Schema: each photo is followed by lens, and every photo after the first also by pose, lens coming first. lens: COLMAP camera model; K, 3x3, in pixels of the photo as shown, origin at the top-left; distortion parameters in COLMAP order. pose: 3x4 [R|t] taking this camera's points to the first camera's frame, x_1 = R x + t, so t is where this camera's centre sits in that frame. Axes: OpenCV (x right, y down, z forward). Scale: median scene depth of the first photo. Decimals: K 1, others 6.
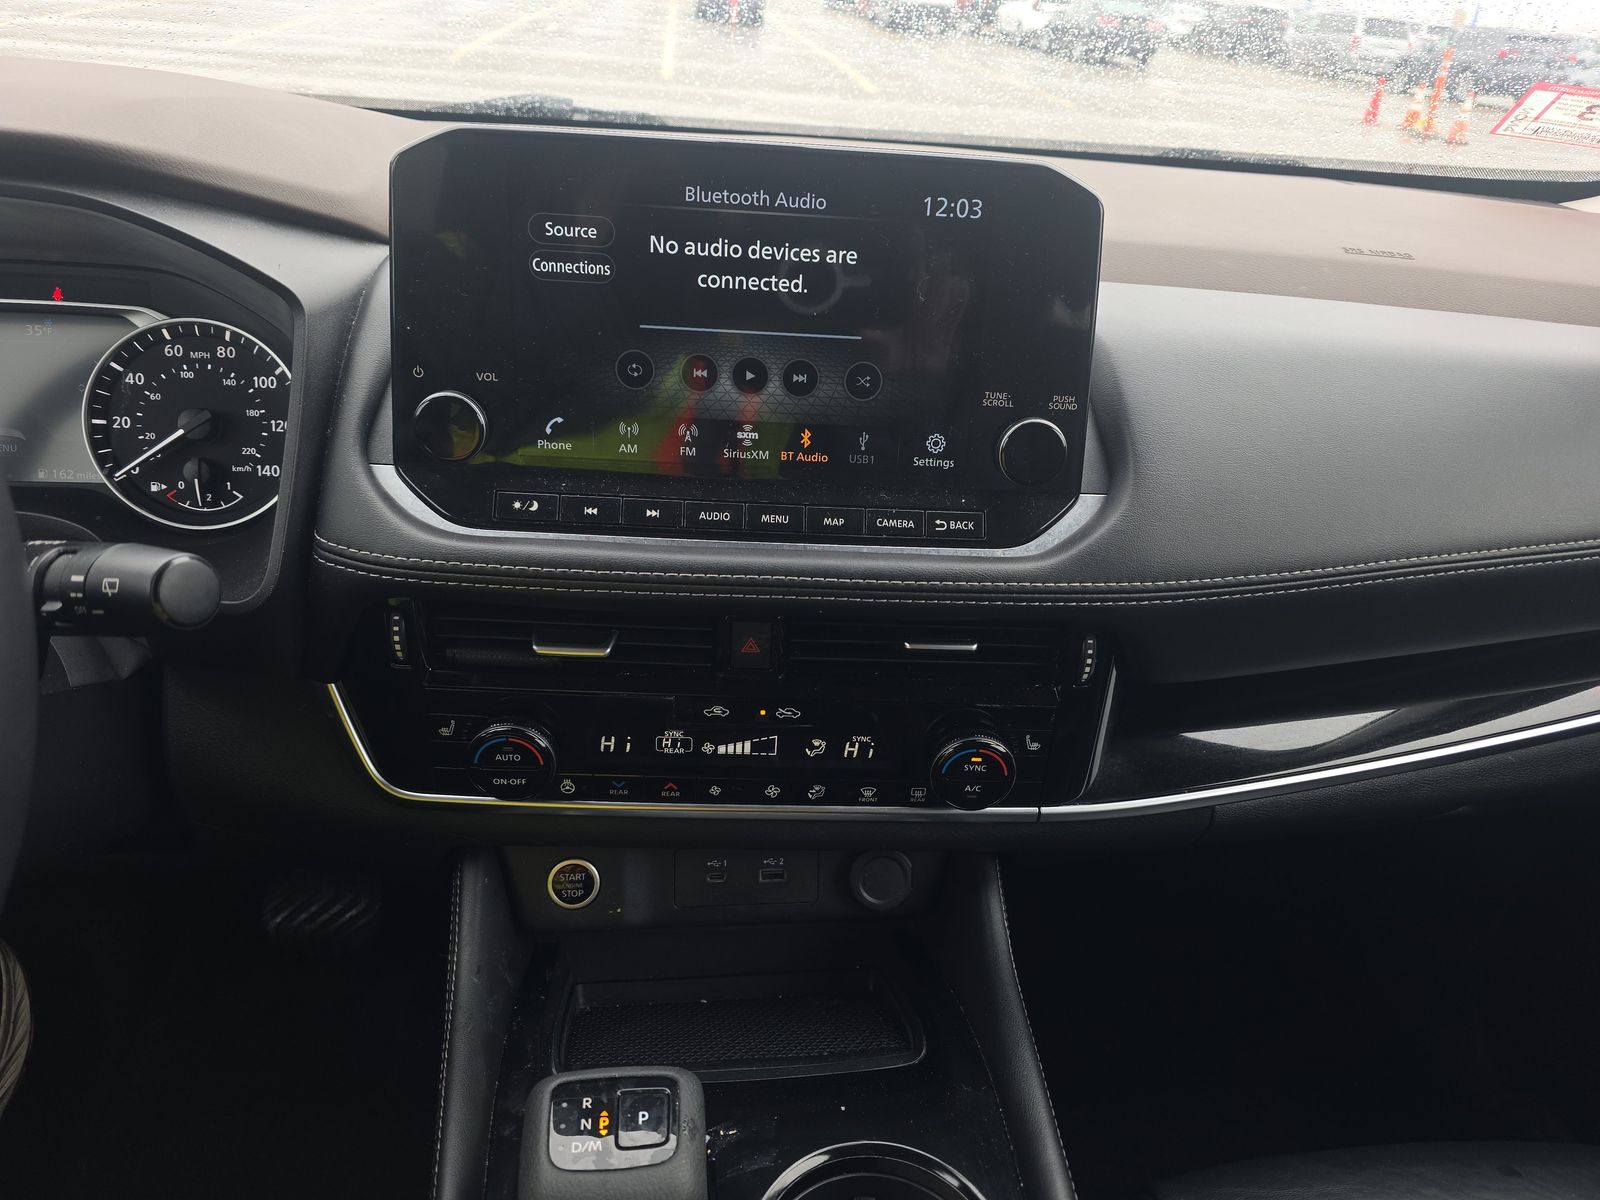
lens RADIAL K [[1086.2, 0, 731.2], [0, 1086.2, 621.2], [0, 0, 1]] dist [0.010226, -0.019893]
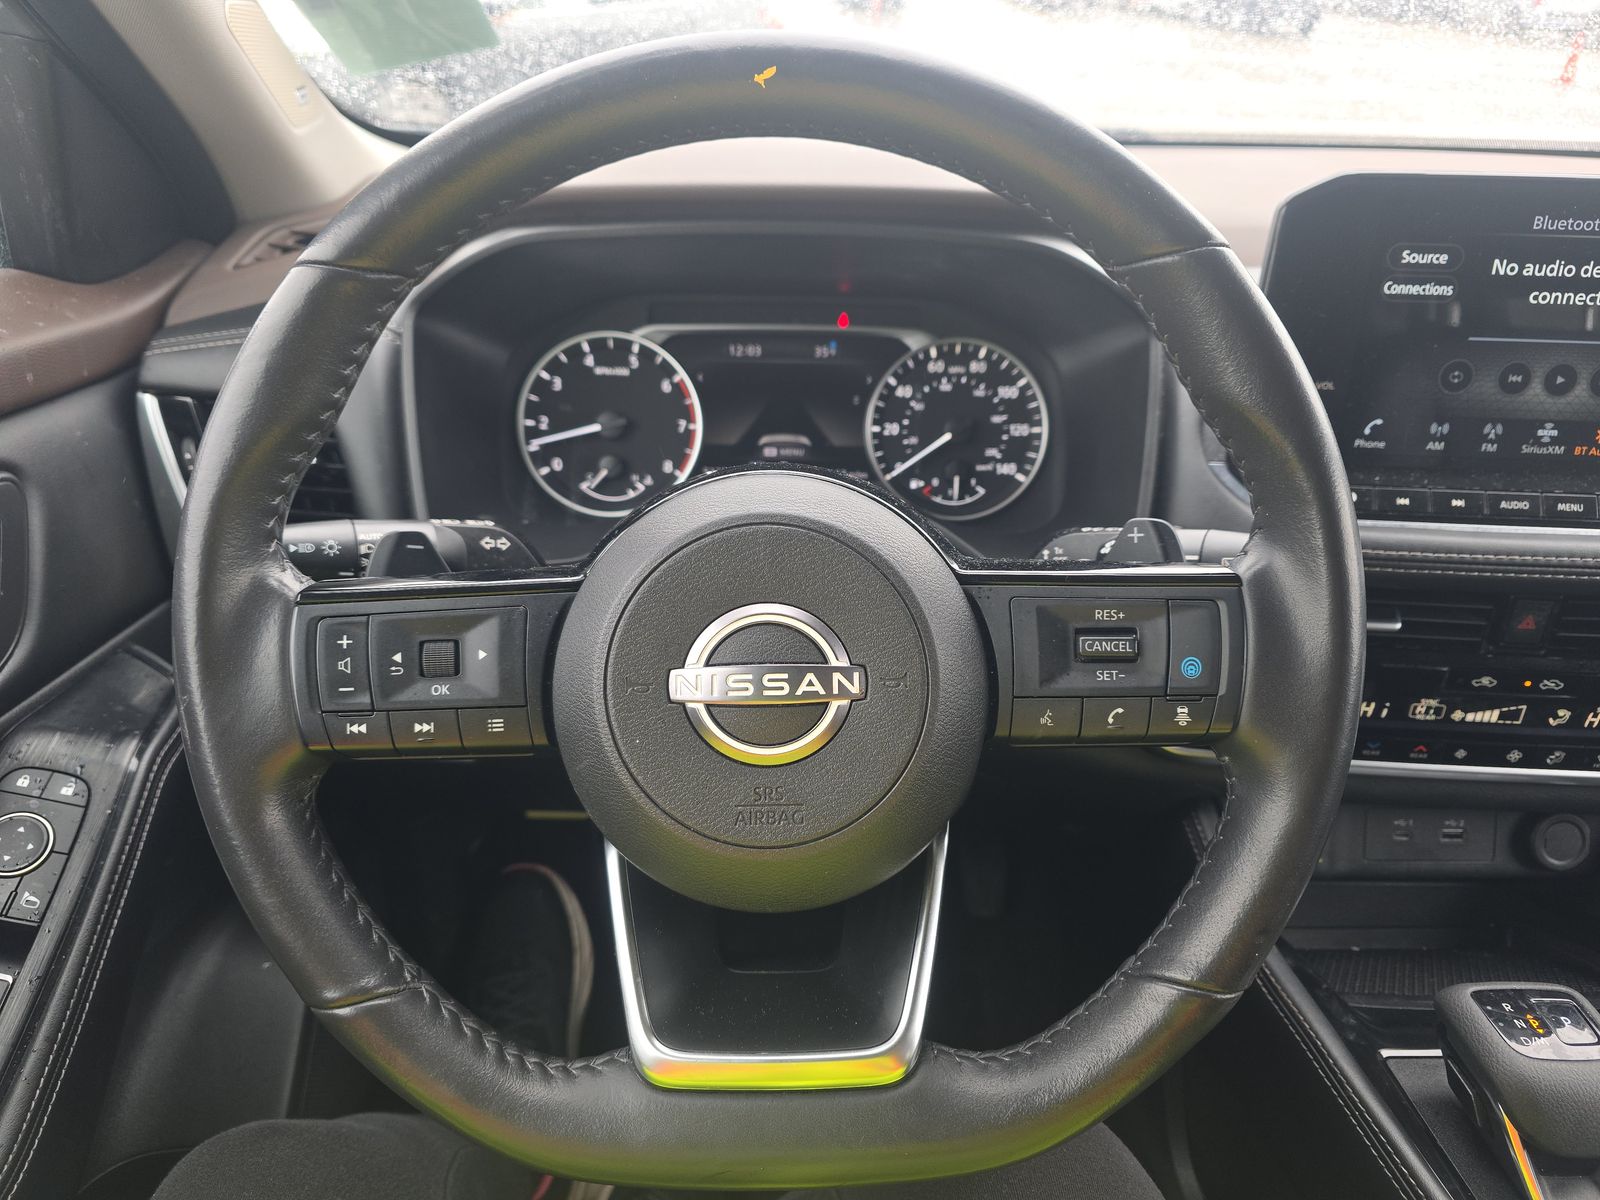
lens RADIAL K [[1086.2, 0, 799.7], [0, 1086.2, 610.0], [0, 0, 1]] dist [0.010226, -0.019893]
pose [[0.991162, 0.009394, -0.132323, -0.540686], [-0.010651, 0.999905, -0.008790, 0.026250], [0.132228, 0.010121, 0.991168, -0.188350]]
